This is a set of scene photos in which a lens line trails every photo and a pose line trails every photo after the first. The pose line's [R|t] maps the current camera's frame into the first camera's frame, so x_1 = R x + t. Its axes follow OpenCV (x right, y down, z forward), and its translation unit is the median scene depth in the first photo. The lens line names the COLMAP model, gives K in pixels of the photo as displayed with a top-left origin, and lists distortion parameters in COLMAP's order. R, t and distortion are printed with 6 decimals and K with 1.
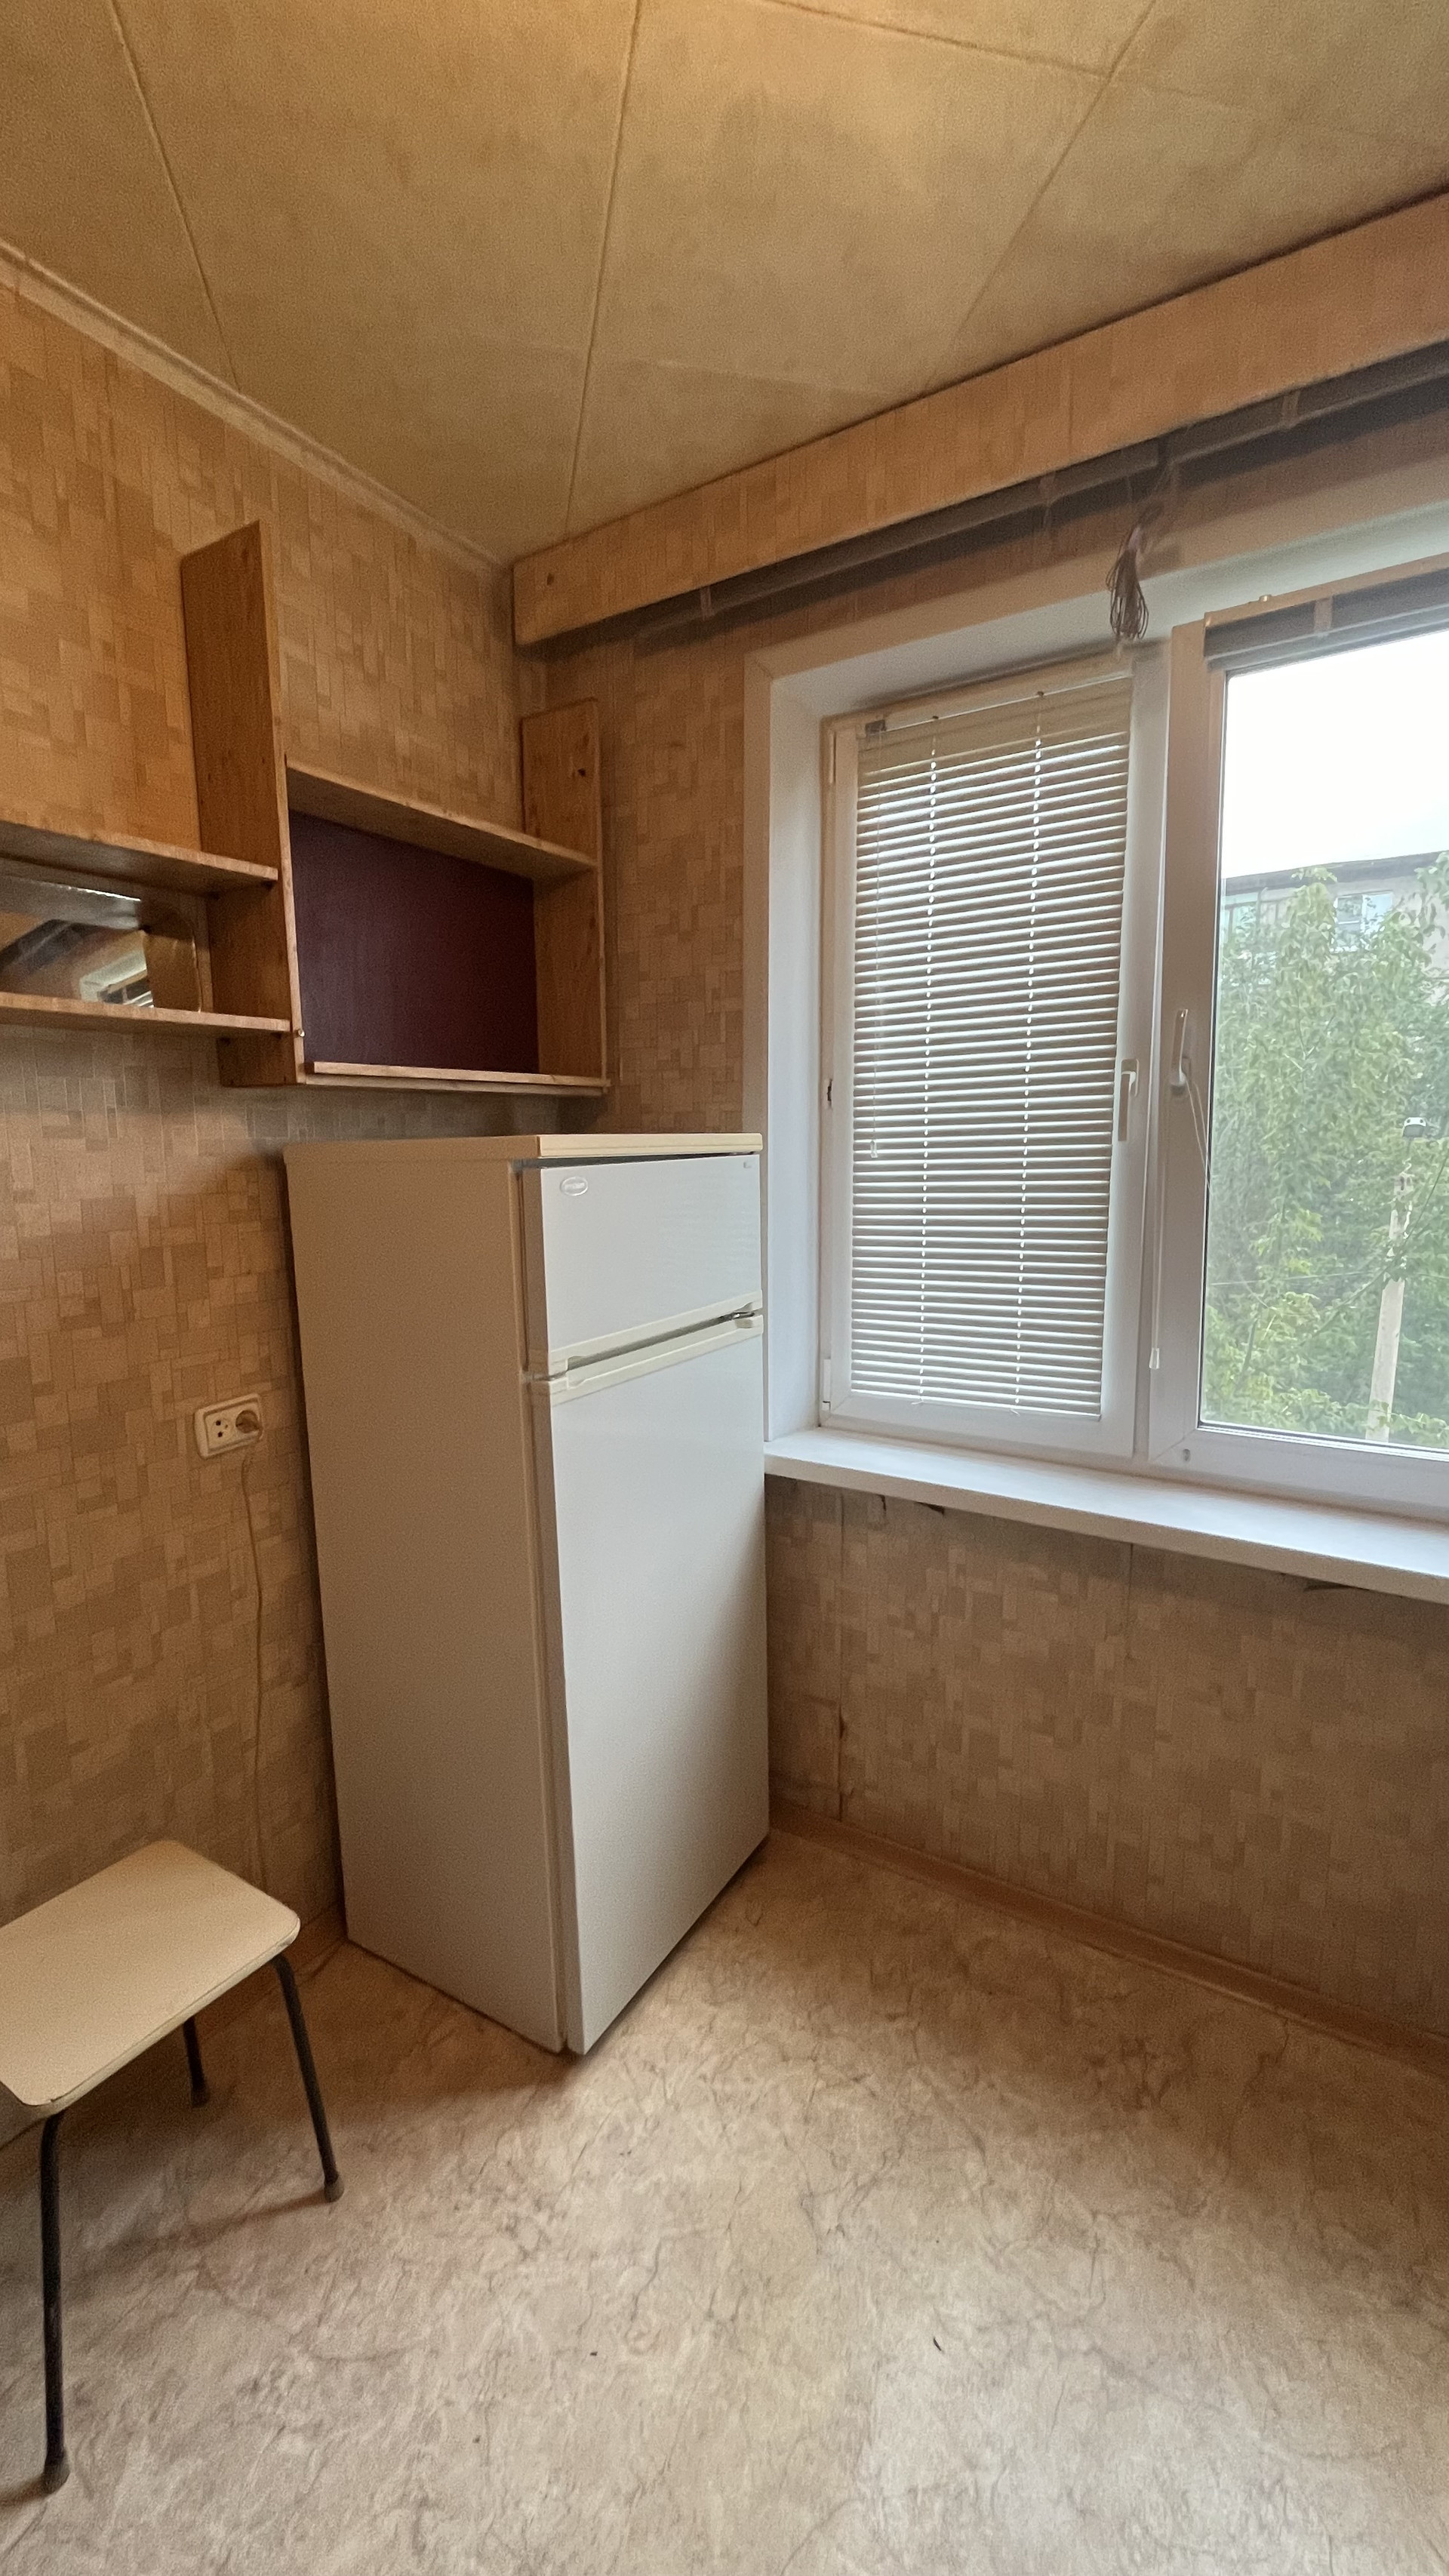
lens RADIAL K [[1044.9, 0, 722.9], [0, 1044.9, 1287.1], [0, 0, 1]] dist [-0.003440, 0.000484]
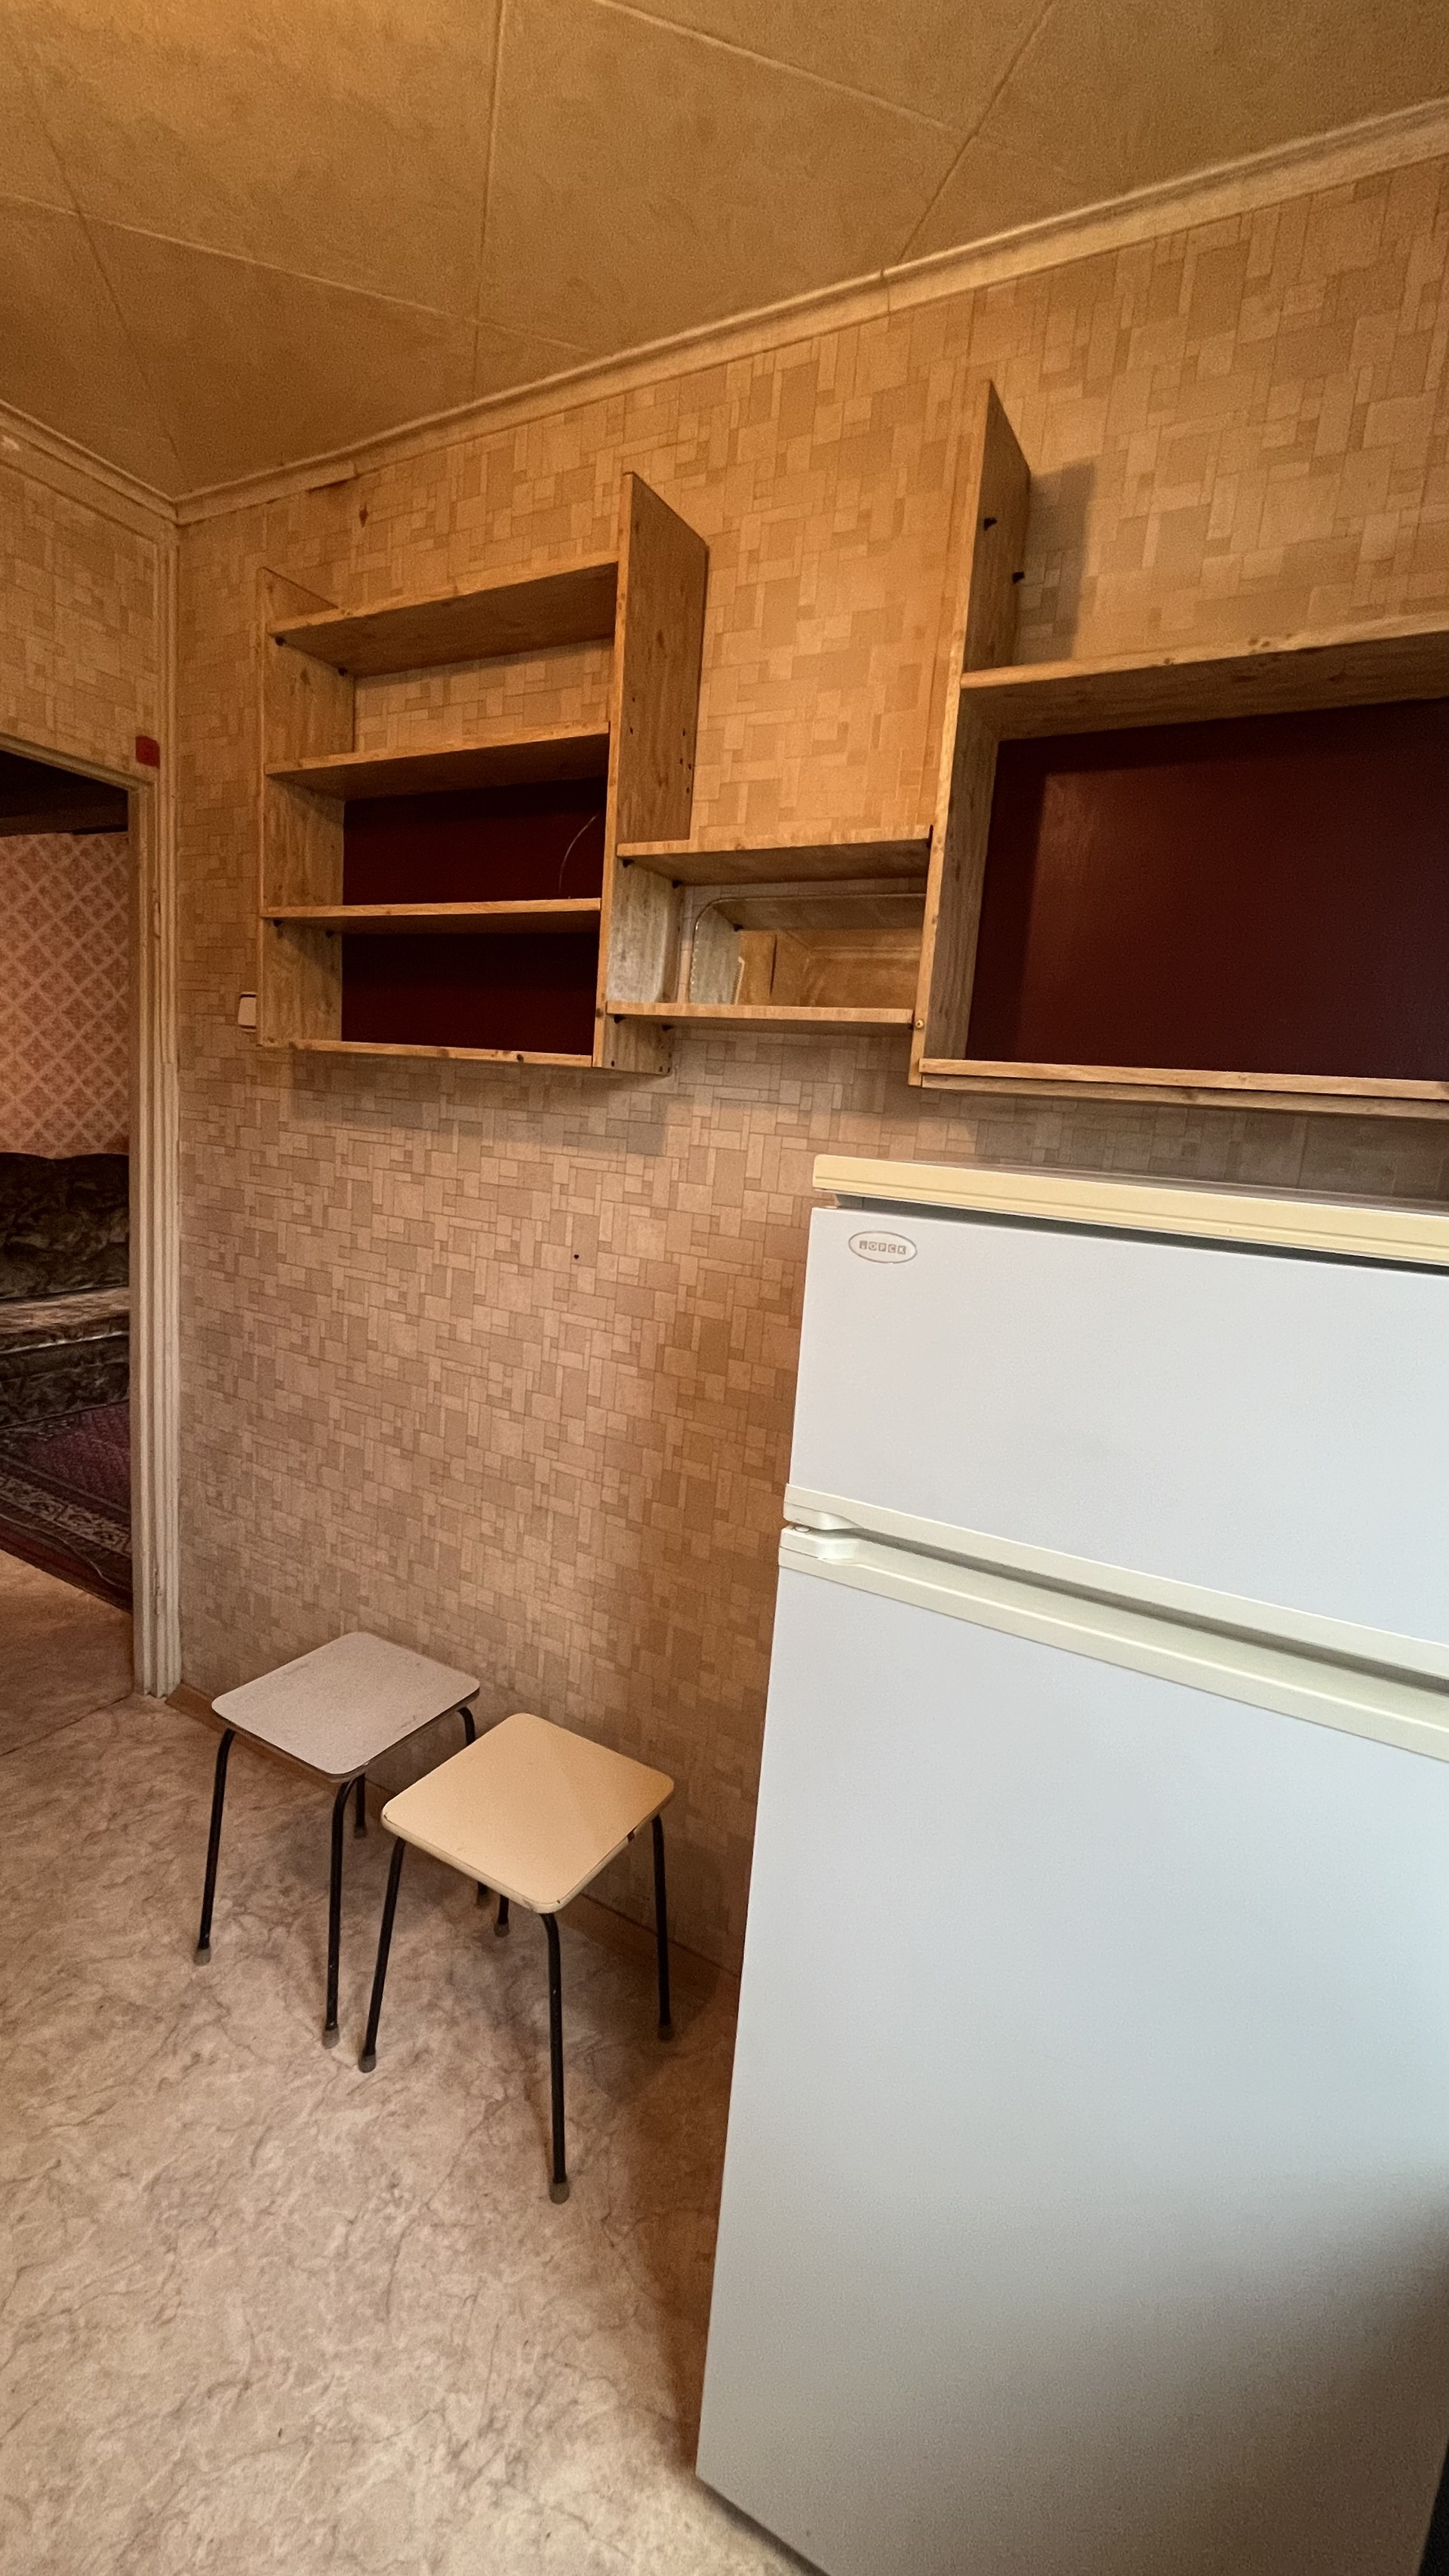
lens RADIAL K [[1044.9, 0, 725.3], [0, 1044.9, 1284.9], [0, 0, 1]] dist [-0.003440, 0.000484]
pose [[0.053090, 0.177954, -0.982606, 0.449483], [-0.223000, 0.961257, 0.162039, -0.154836], [0.973372, 0.210518, 0.090717, 0.873476]]
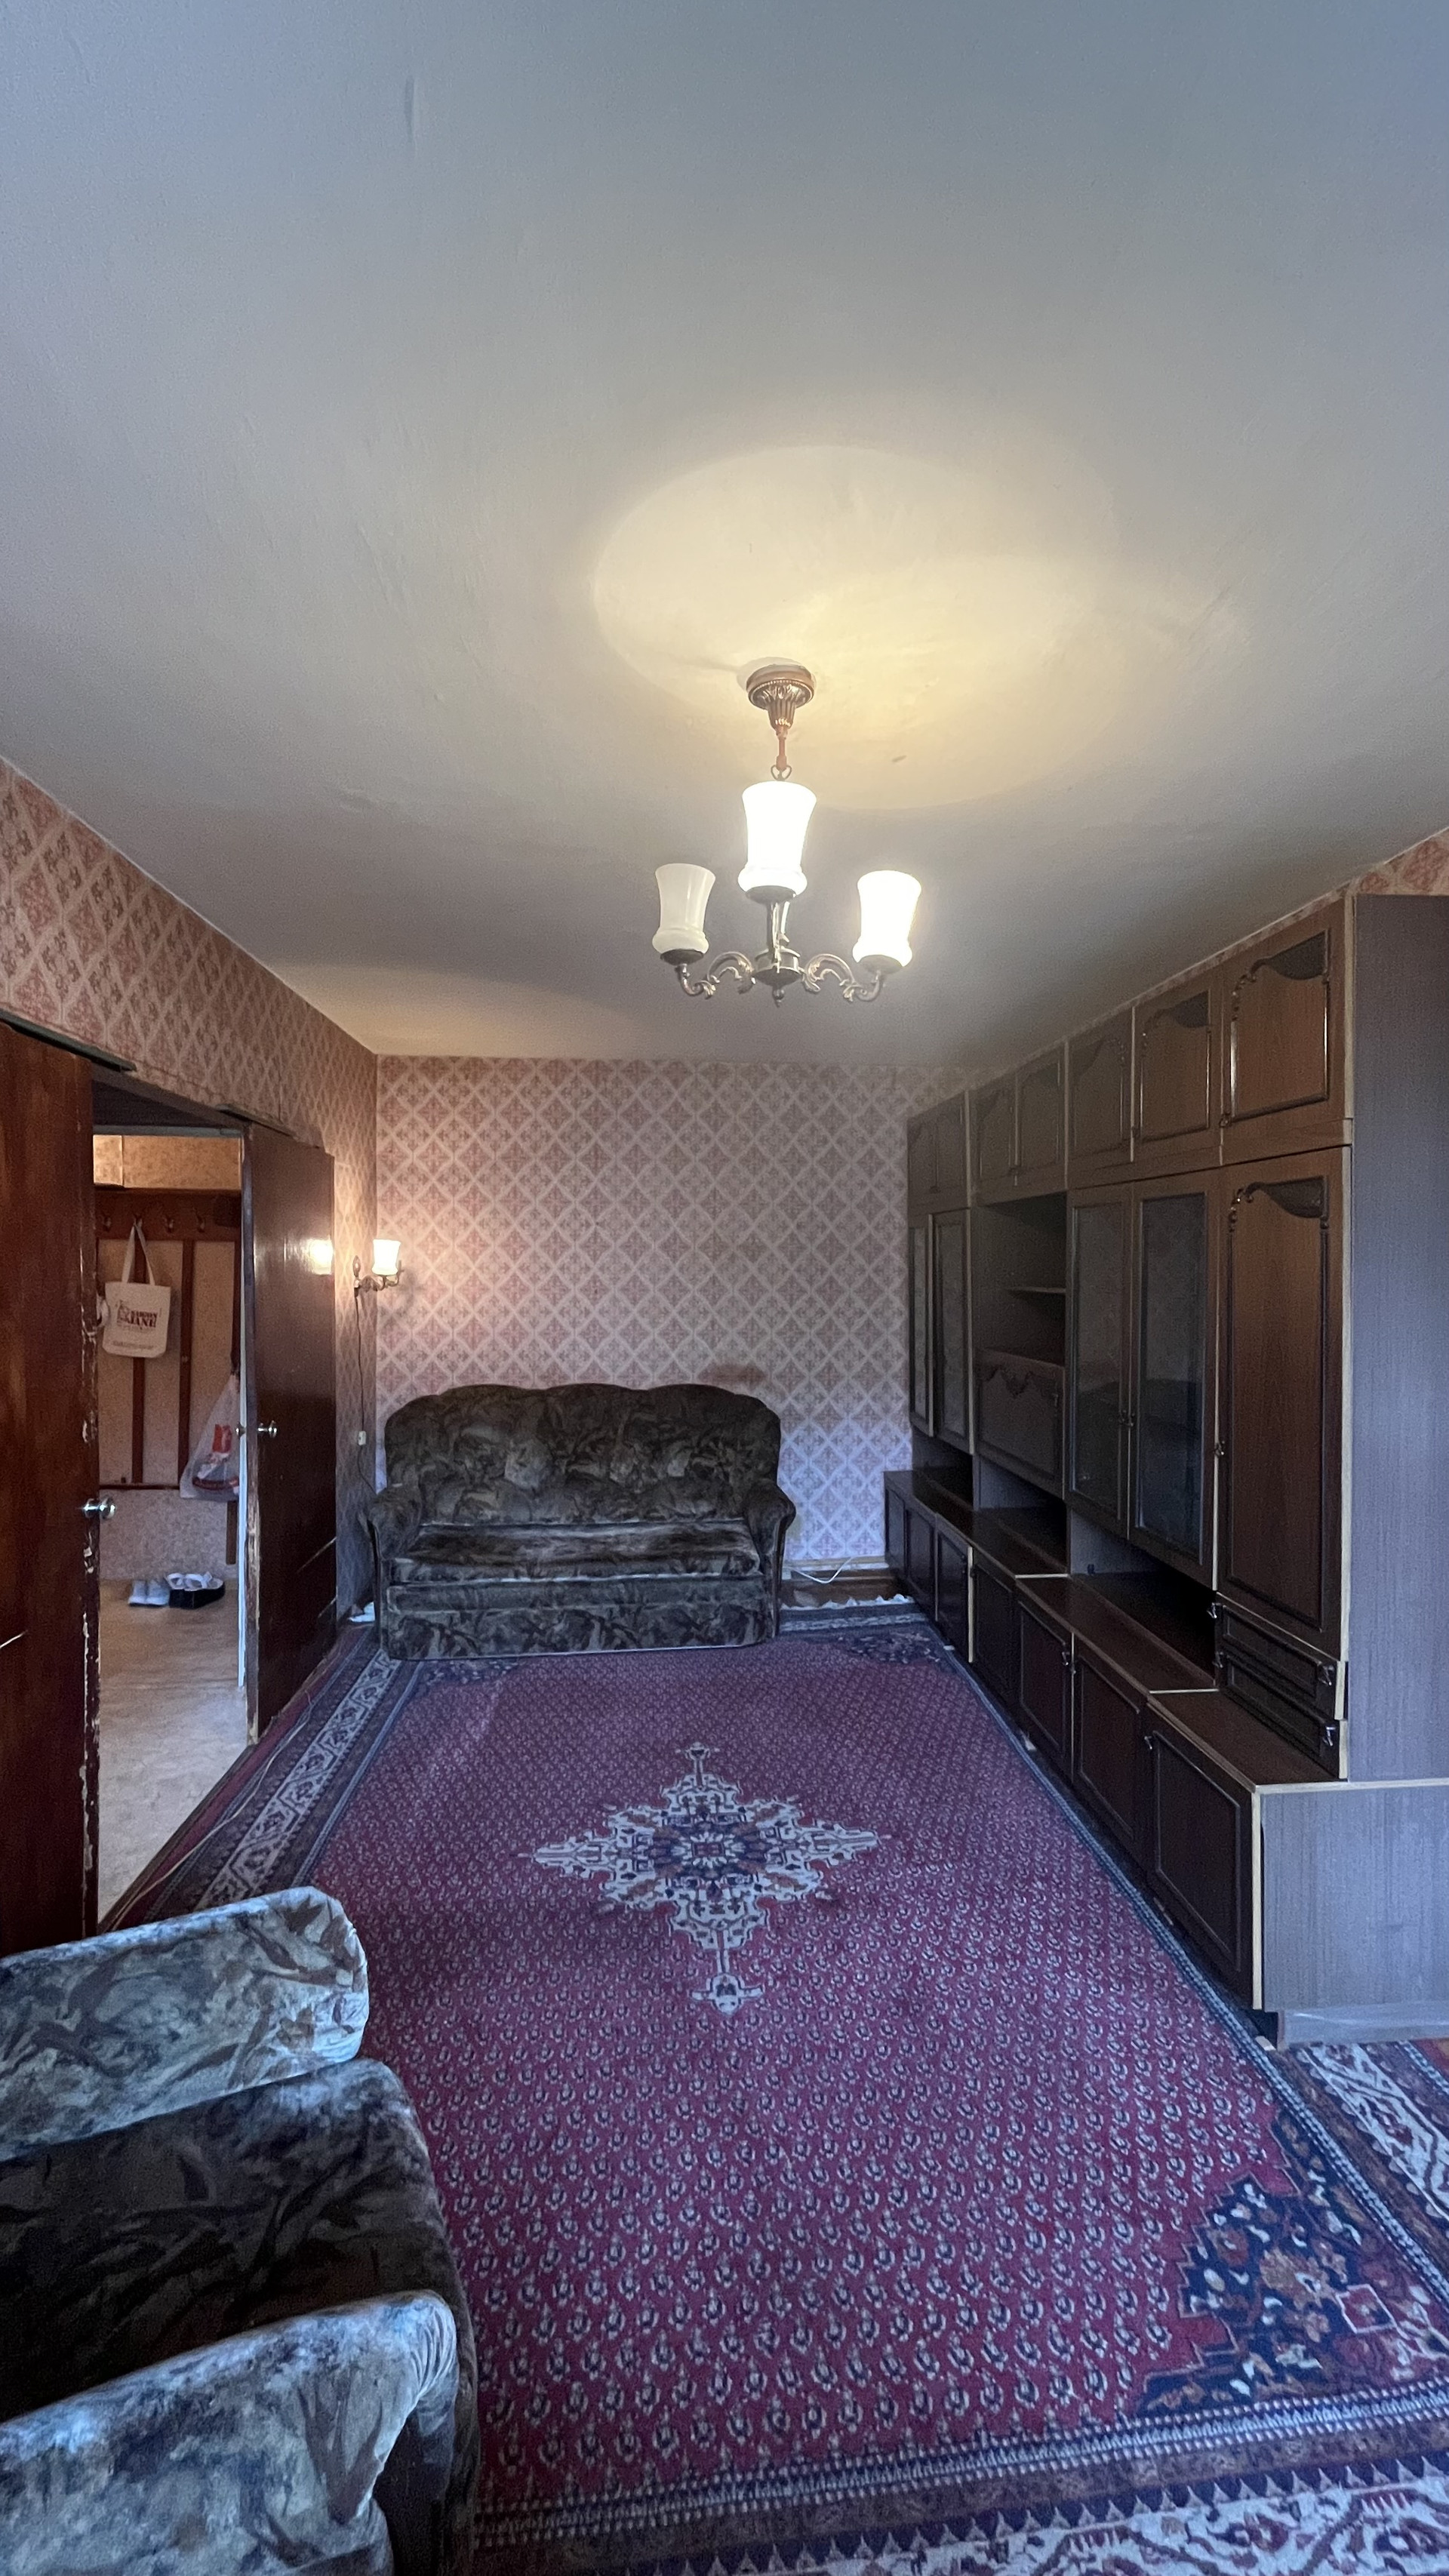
lens RADIAL K [[1044.9, 0, 721.6], [0, 1044.9, 1279.1], [0, 0, 1]] dist [-0.003440, 0.000484]
pose [[-0.803432, 0.000504, -0.595397, -1.249675], [-0.085124, 0.989629, 0.115704, -0.294352], [0.589280, 0.143643, -0.795057, 1.826773]]
